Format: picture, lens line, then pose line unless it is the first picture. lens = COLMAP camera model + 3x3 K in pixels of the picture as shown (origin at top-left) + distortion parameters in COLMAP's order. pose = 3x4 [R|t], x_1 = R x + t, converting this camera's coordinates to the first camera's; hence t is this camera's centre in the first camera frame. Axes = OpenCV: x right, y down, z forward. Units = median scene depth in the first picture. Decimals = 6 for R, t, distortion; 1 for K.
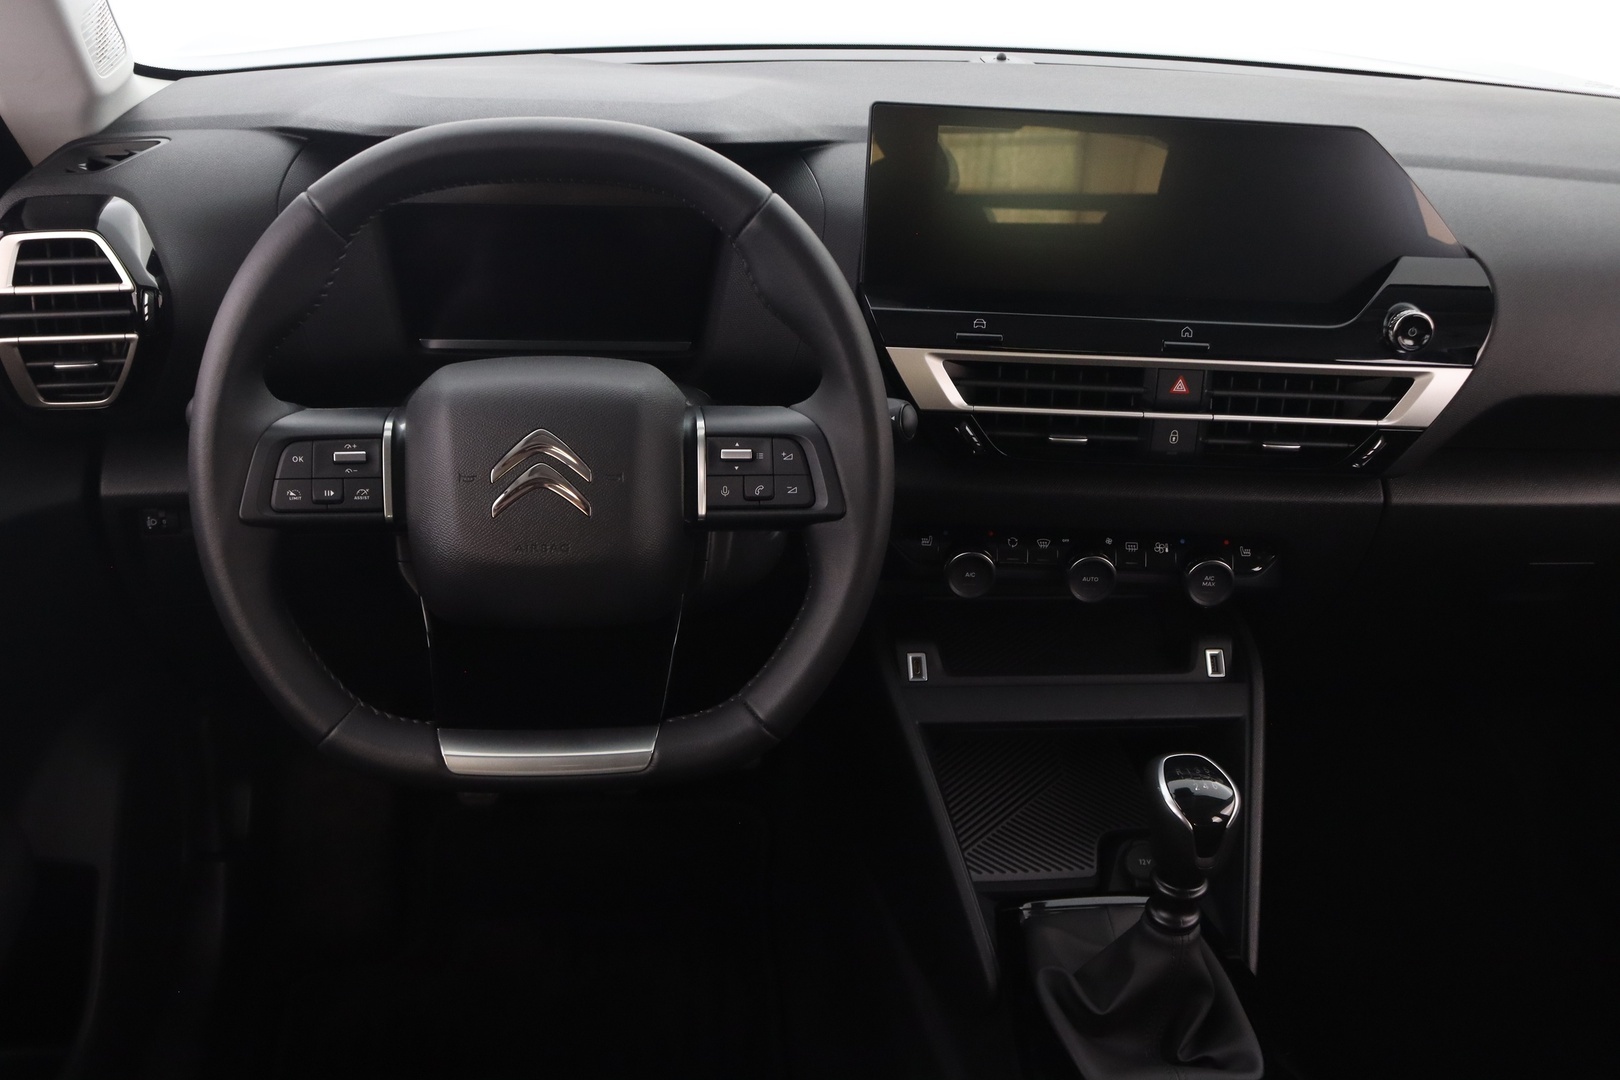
lens RADIAL K [[1743.7, 0, 810.0], [0, 1743.7, 540.0], [0, 0, 1]] dist [-0.079799, 0.015187]
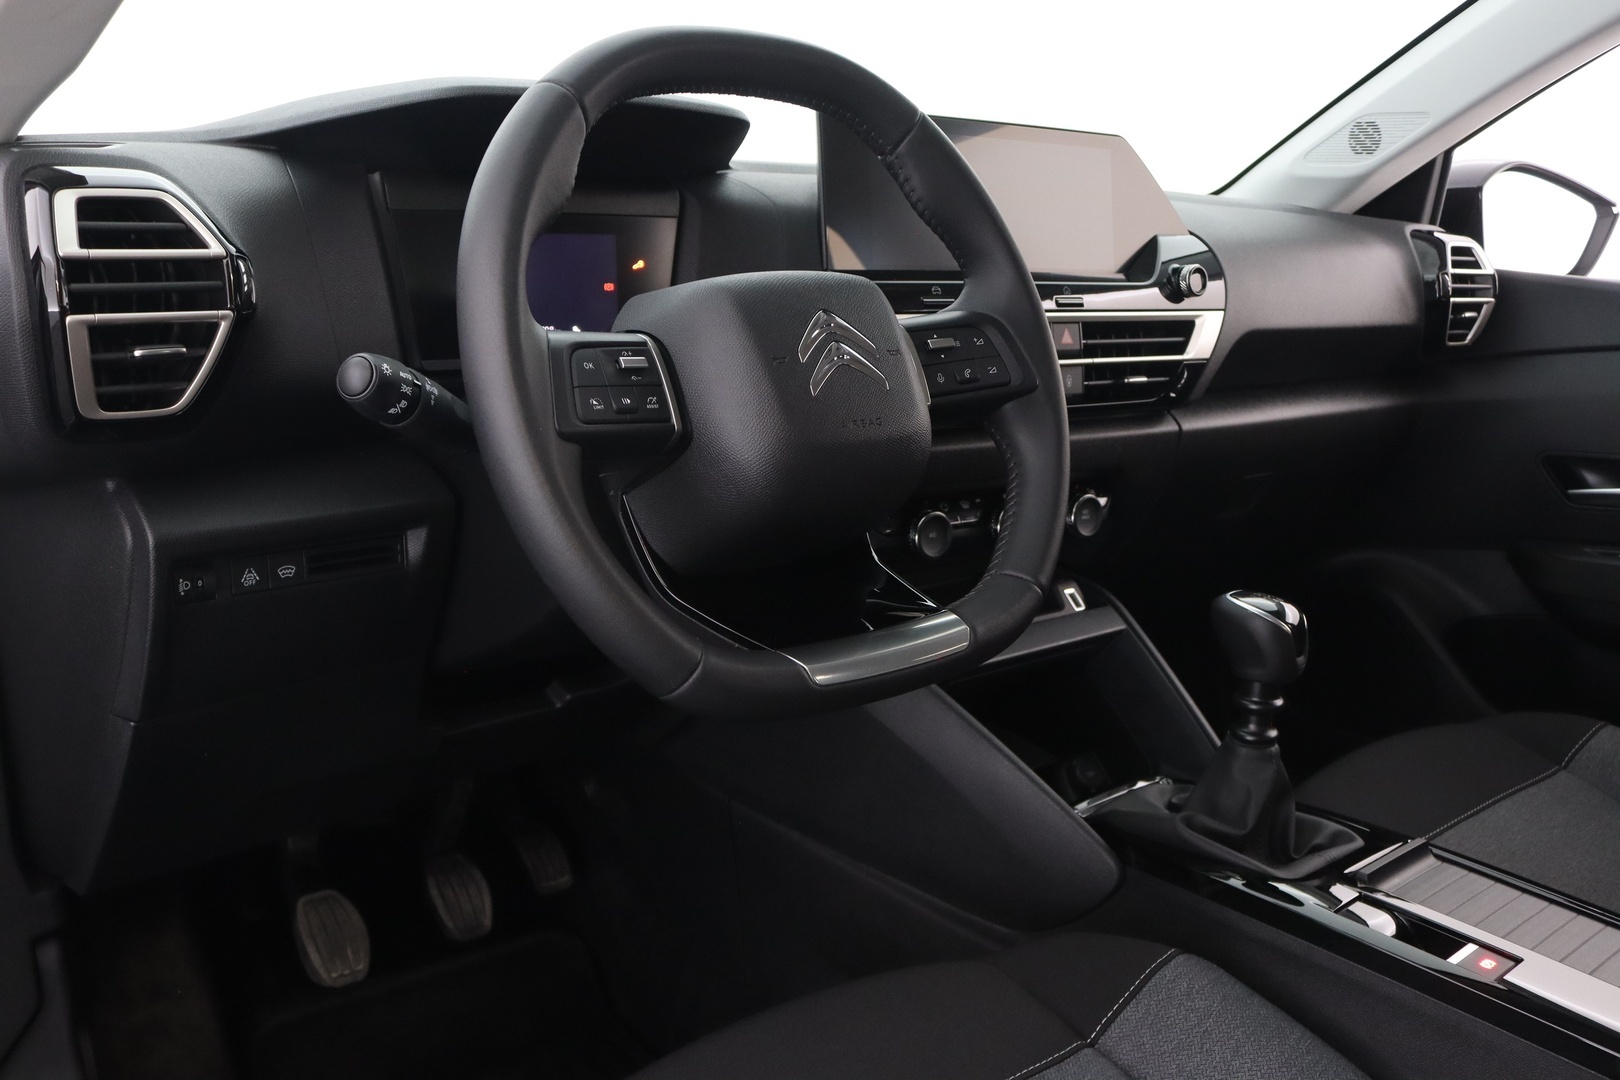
lens RADIAL K [[1491.0, 0, 810.0], [0, 1491.0, 540.0], [0, 0, 1]] dist [-0.077831, -0.001083]
pose [[0.819356, -0.143994, 0.554907, -0.570479], [0.261631, 0.955186, -0.138452, 0.153417], [-0.510103, 0.258623, 0.820311, 0.315674]]
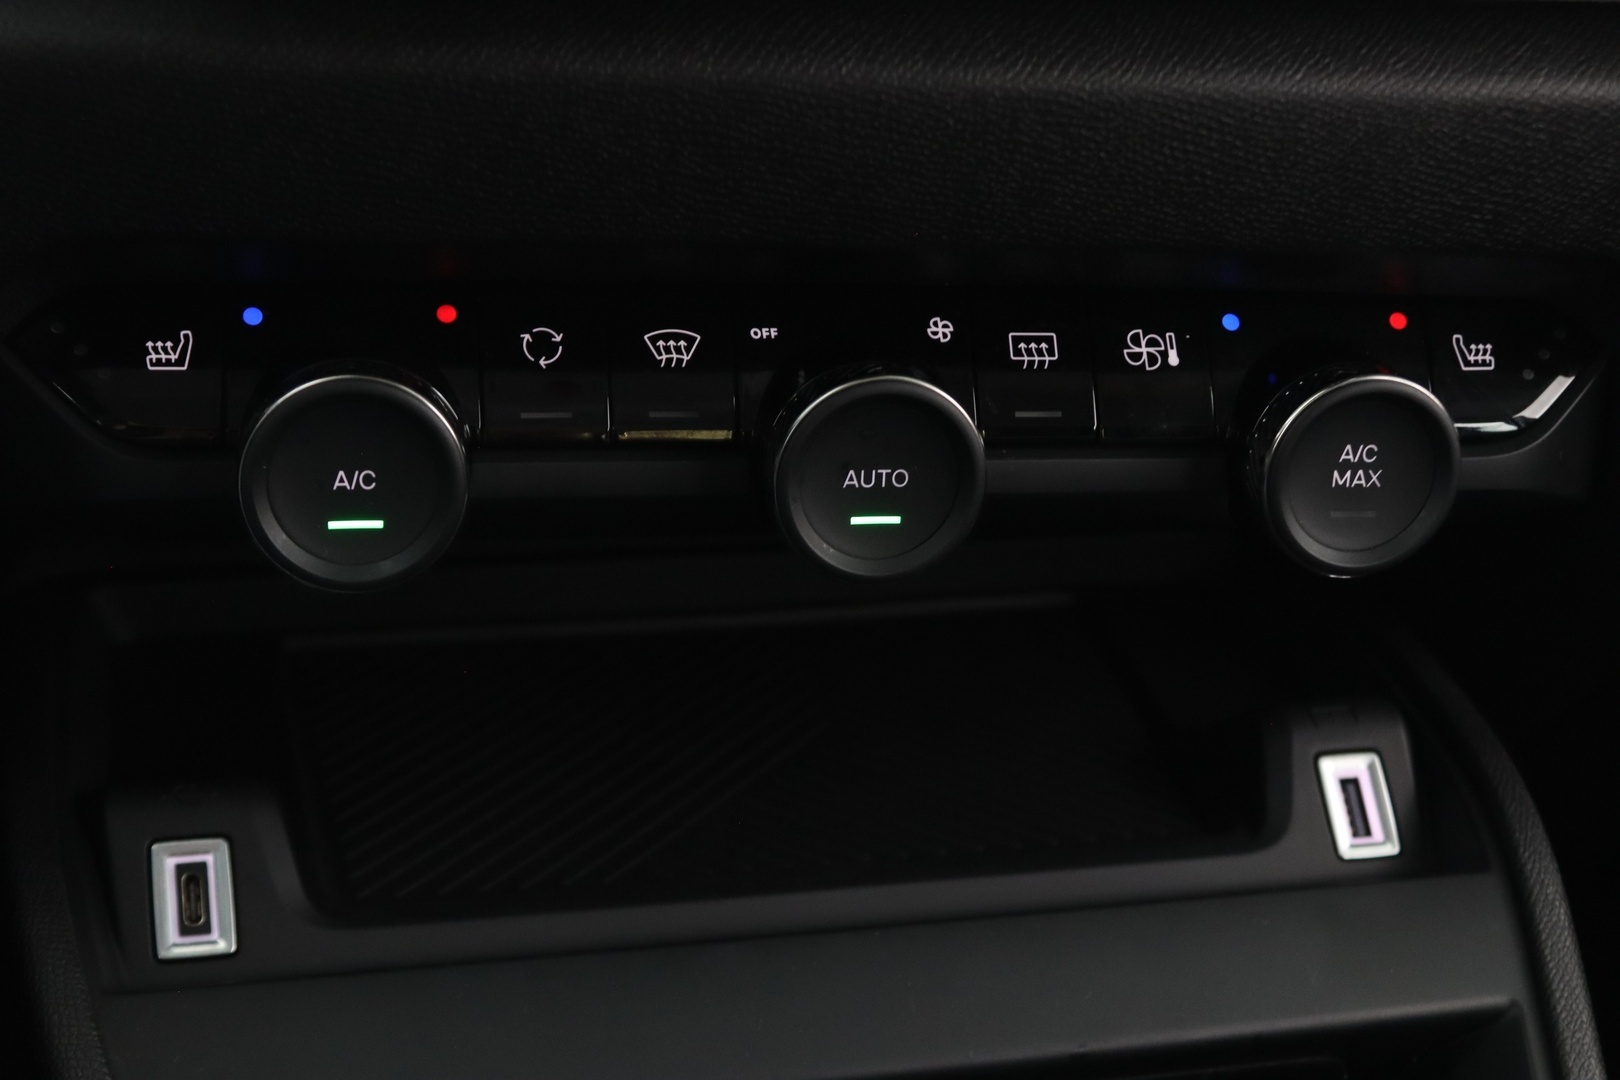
lens RADIAL K [[2527.9, 0, 810.0], [0, 2527.9, 540.0], [0, 0, 1]] dist [-0.015403, -0.031203]
pose [[0.987733, -0.050002, 0.147933, 0.117832], [0.058143, 0.996993, -0.051226, 0.055941], [-0.144927, 0.059199, 0.987670, 0.772944]]
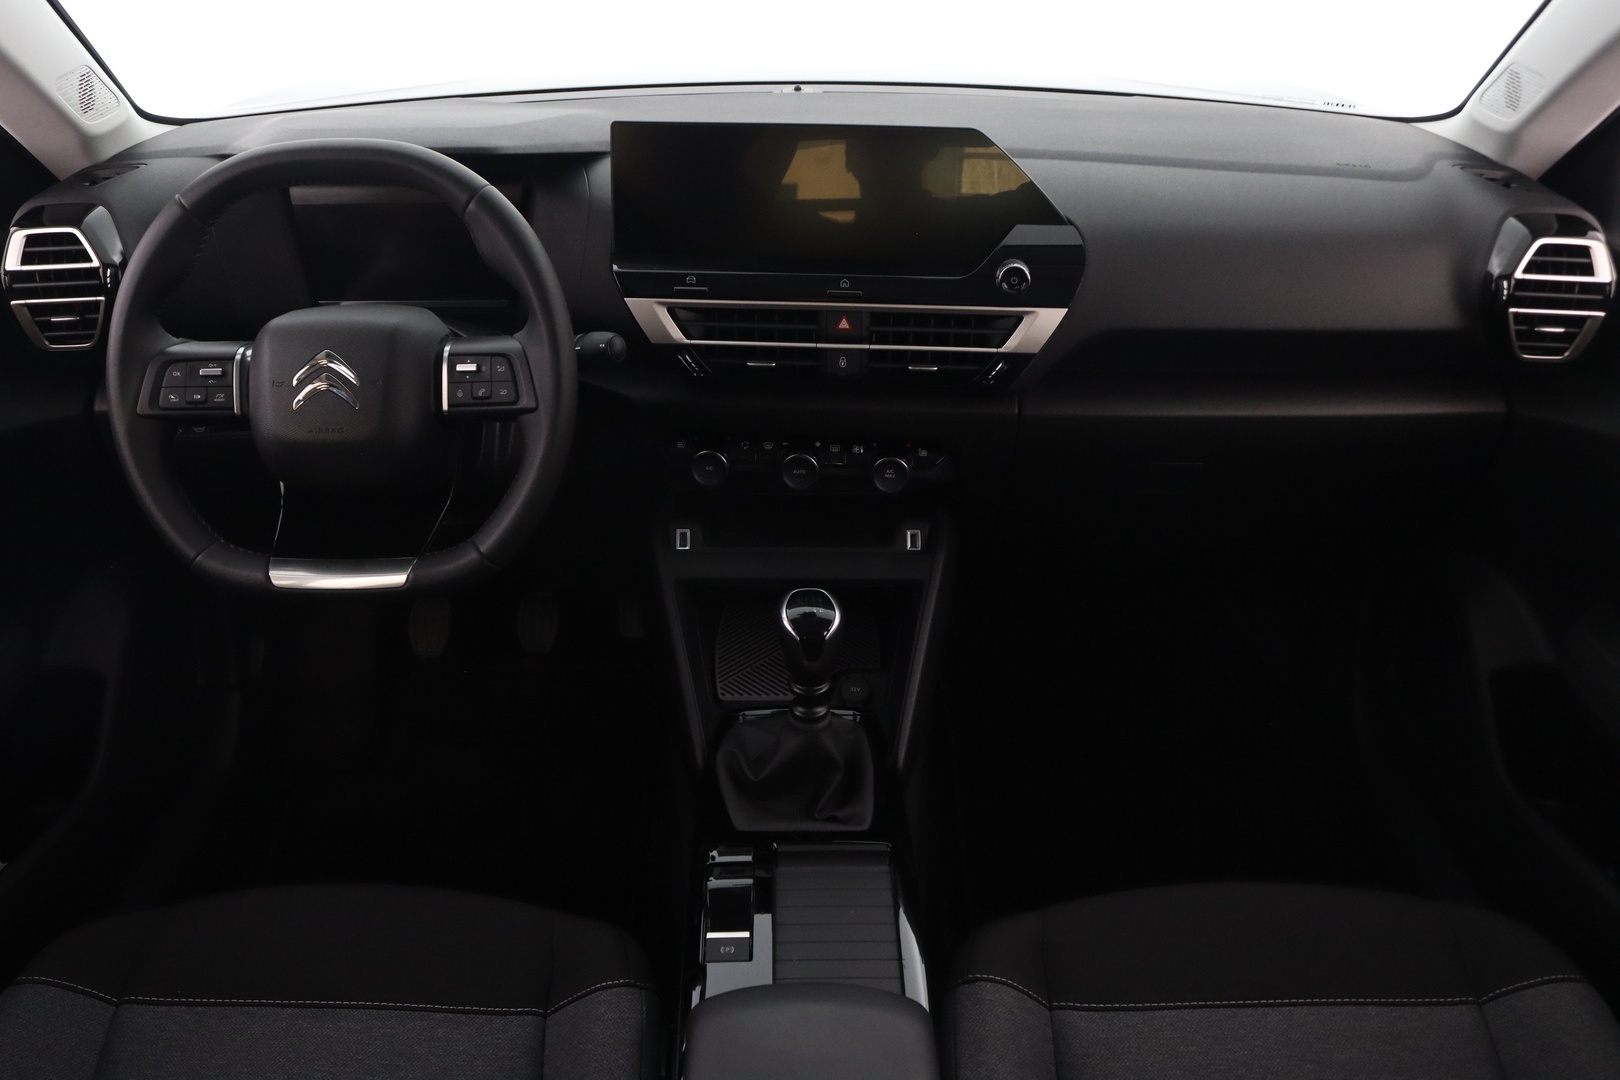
lens RADIAL K [[1510.9, 0, 810.0], [0, 1510.9, 540.0], [0, 0, 1]] dist [-0.166612, 0.150378]
pose [[0.994232, 0.004508, -0.107158, 0.342934], [-0.003296, 0.999929, 0.011488, 0.071753], [0.107202, -0.011069, 0.994176, -0.178787]]
